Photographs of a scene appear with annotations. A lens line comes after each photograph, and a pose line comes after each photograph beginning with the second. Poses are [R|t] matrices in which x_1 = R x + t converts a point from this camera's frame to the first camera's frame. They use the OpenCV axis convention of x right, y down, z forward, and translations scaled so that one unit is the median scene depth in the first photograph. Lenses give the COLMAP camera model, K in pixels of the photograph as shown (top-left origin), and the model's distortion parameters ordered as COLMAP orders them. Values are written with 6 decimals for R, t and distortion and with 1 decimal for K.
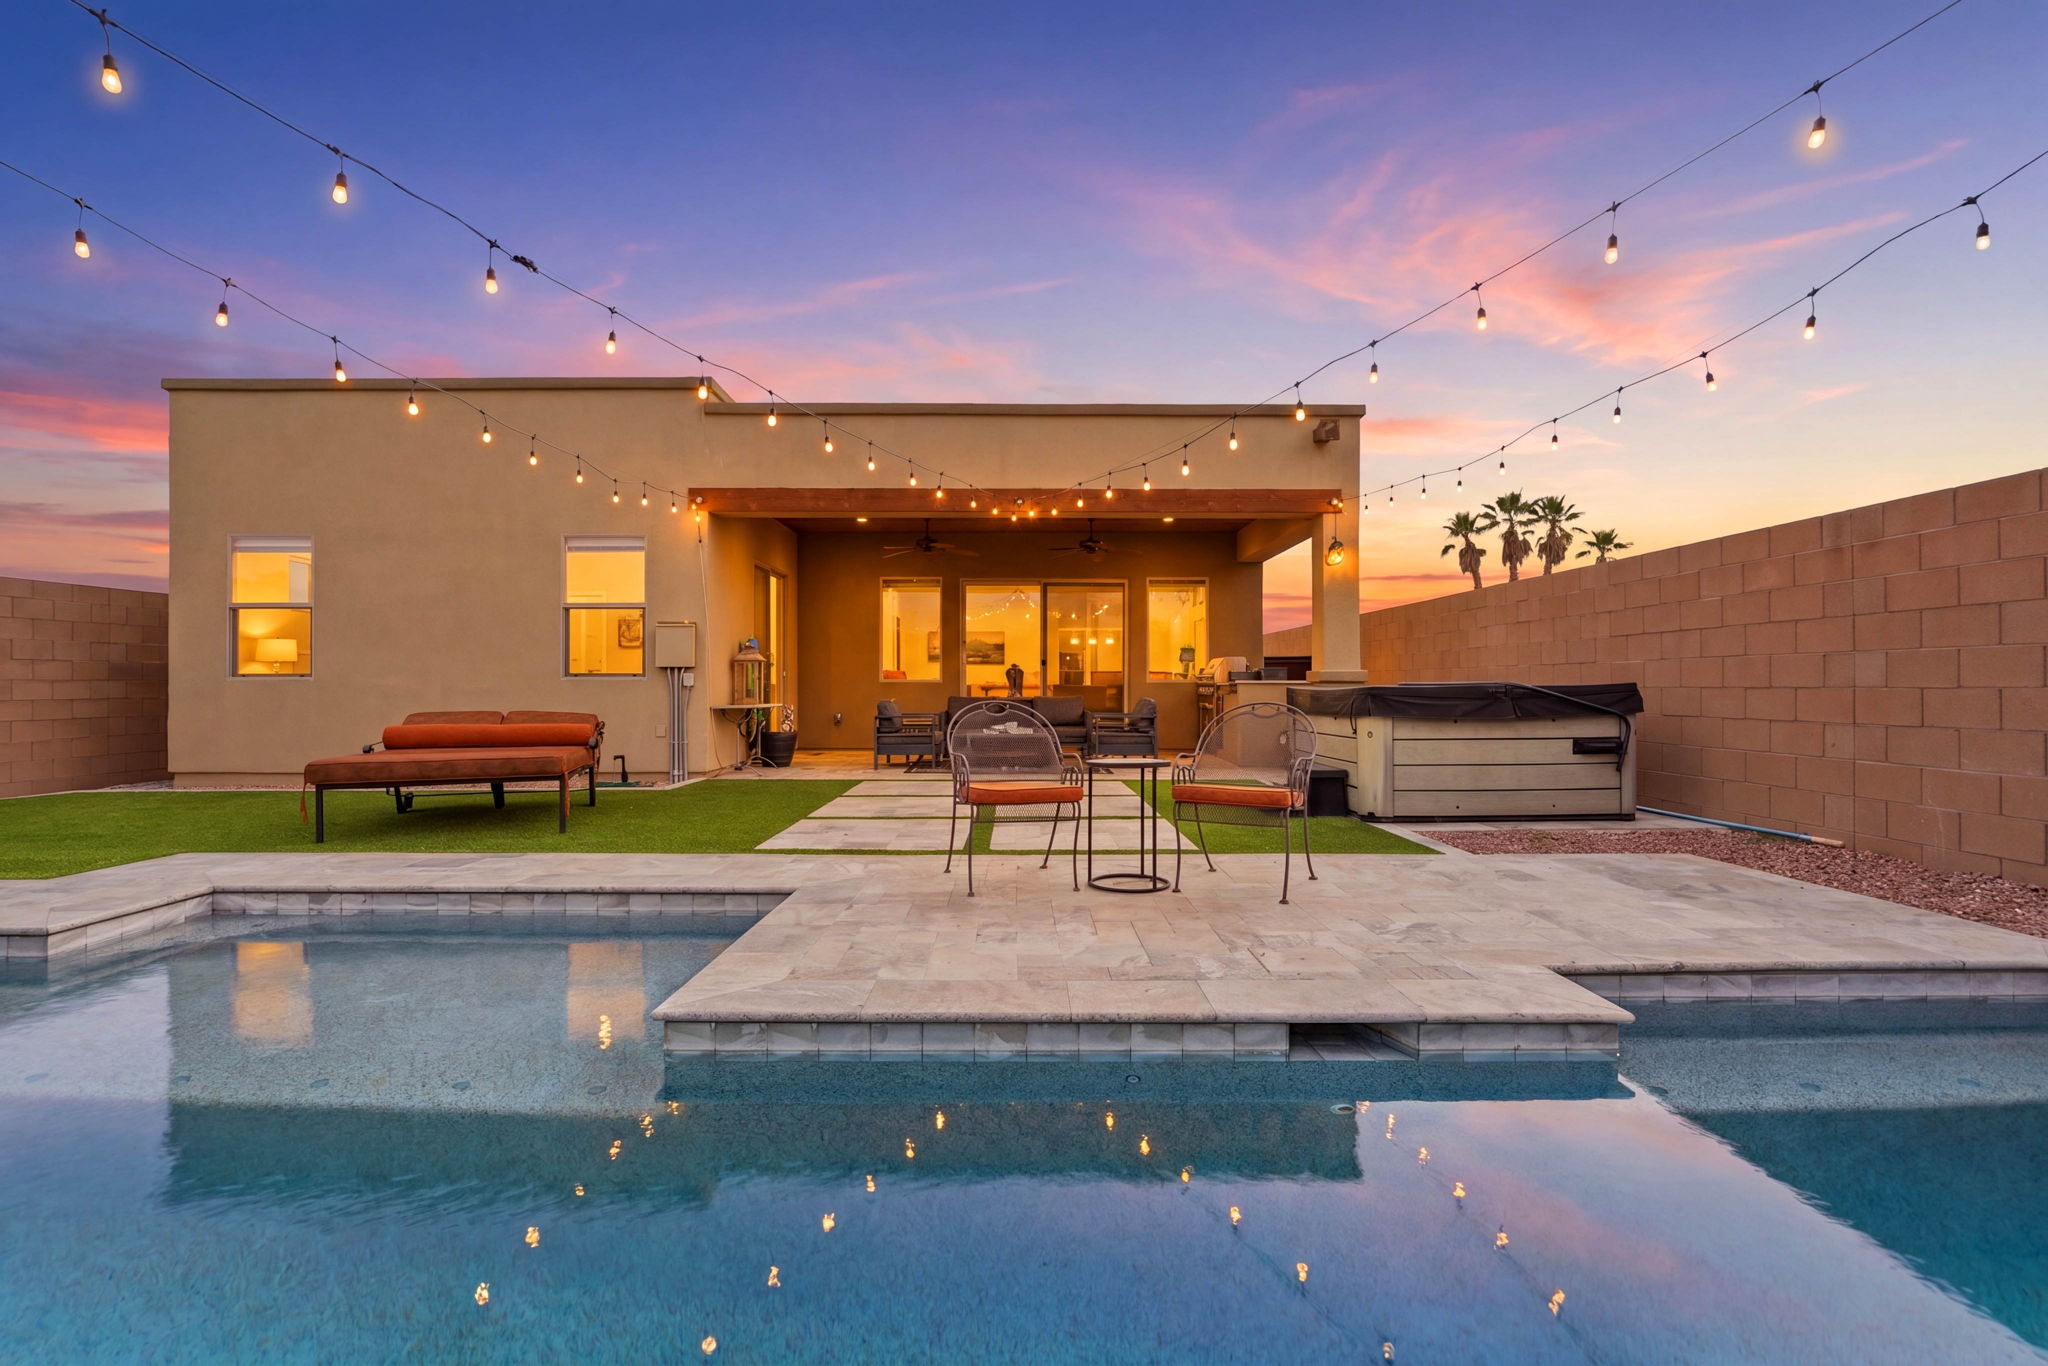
lens RADIAL K [[922.9, 0, 1025.3], [0, 922.9, 673.7], [0, 0, 1]] dist [0.001332, -0.000025]
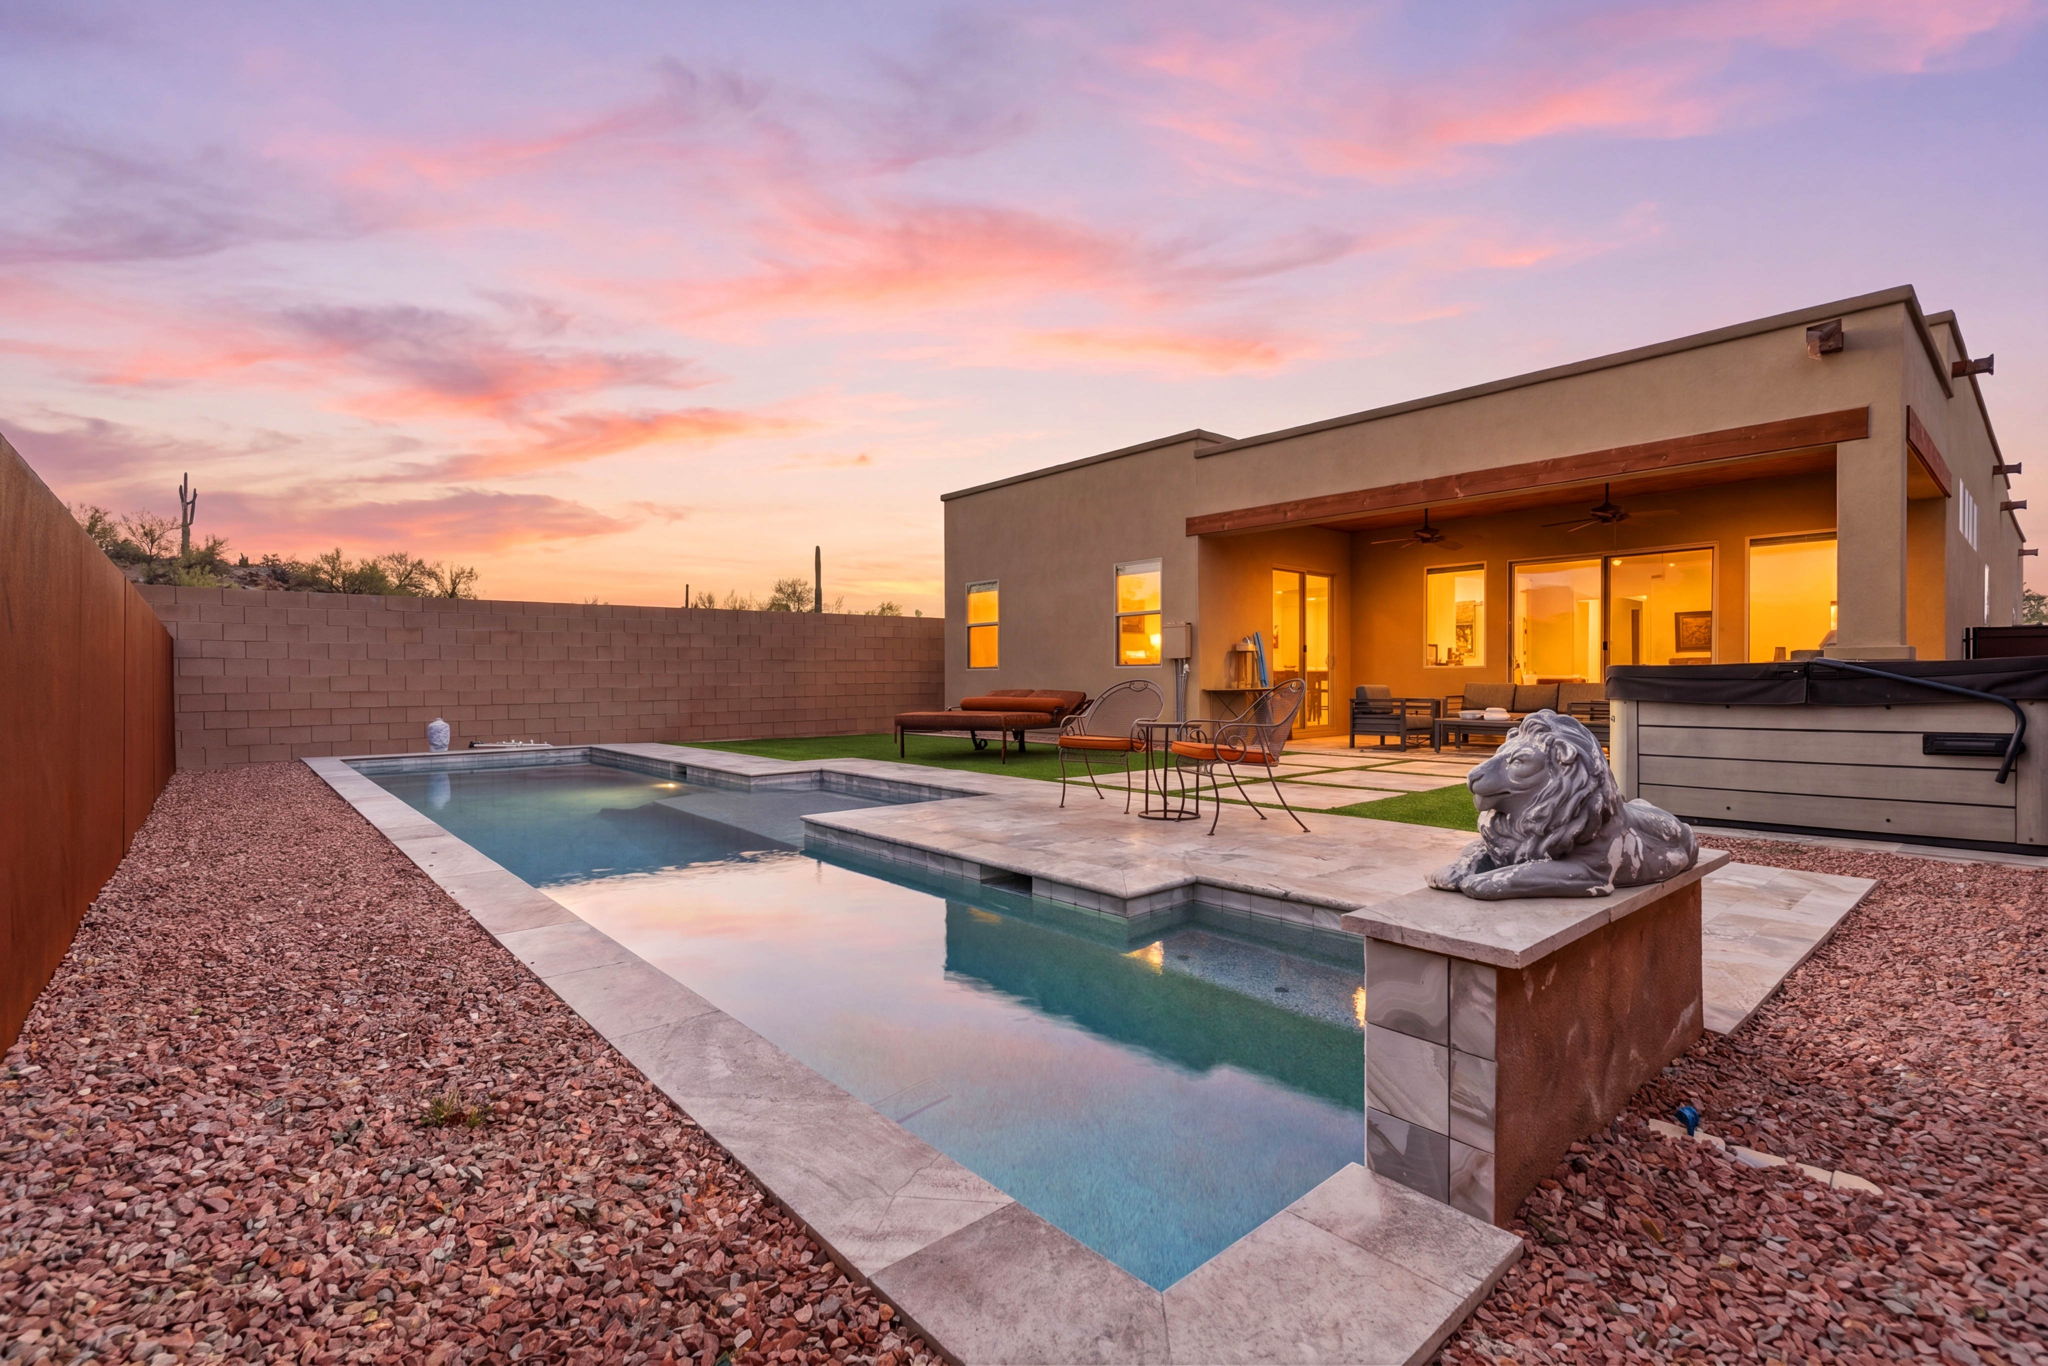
lens RADIAL K [[922.9, 0, 1020.0], [0, 922.9, 689.7], [0, 0, 1]] dist [0.001332, -0.000025]
pose [[0.646909, 0.004554, -0.762554, 0.661989], [0.015690, 0.999691, 0.019281, 0.009793], [0.762406, -0.024438, 0.646638, -0.017093]]
